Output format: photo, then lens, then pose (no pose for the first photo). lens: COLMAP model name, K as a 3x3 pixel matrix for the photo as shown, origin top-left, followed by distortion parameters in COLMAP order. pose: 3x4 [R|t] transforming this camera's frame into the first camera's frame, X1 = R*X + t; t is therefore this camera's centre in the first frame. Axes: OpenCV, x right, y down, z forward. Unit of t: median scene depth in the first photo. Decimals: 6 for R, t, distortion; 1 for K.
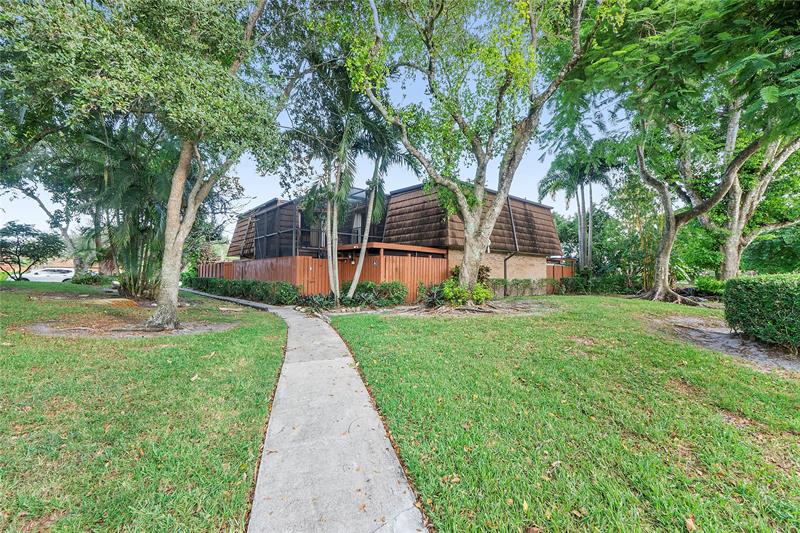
lens RADIAL K [[346.9, 0, 400.0], [0, 346.9, 267.2], [0, 0, 1]] dist [0.020675, -0.000130]
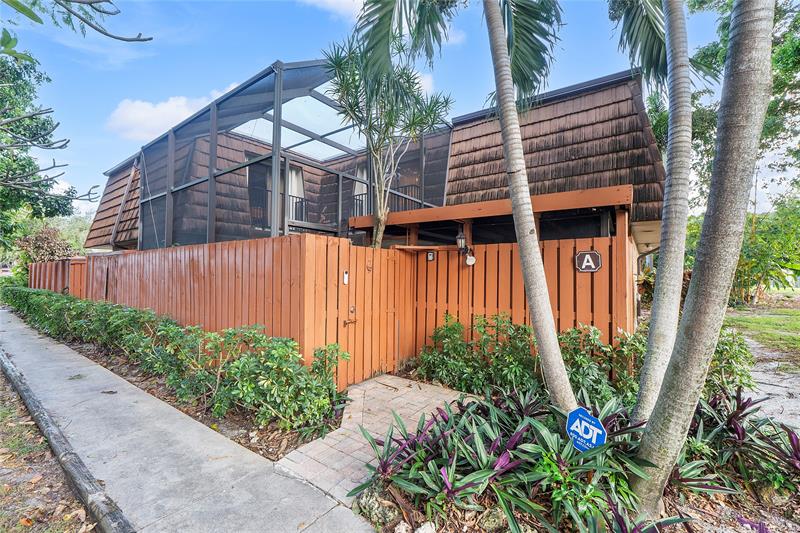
lens RADIAL K [[346.9, 0, 400.3], [0, 346.9, 268.2], [0, 0, 1]] dist [0.020675, -0.000130]
pose [[0.974164, 0.001956, 0.225835, -0.214615], [-0.003304, 0.999979, 0.005592, -0.005892], [-0.225819, -0.006193, 0.974150, 0.533959]]
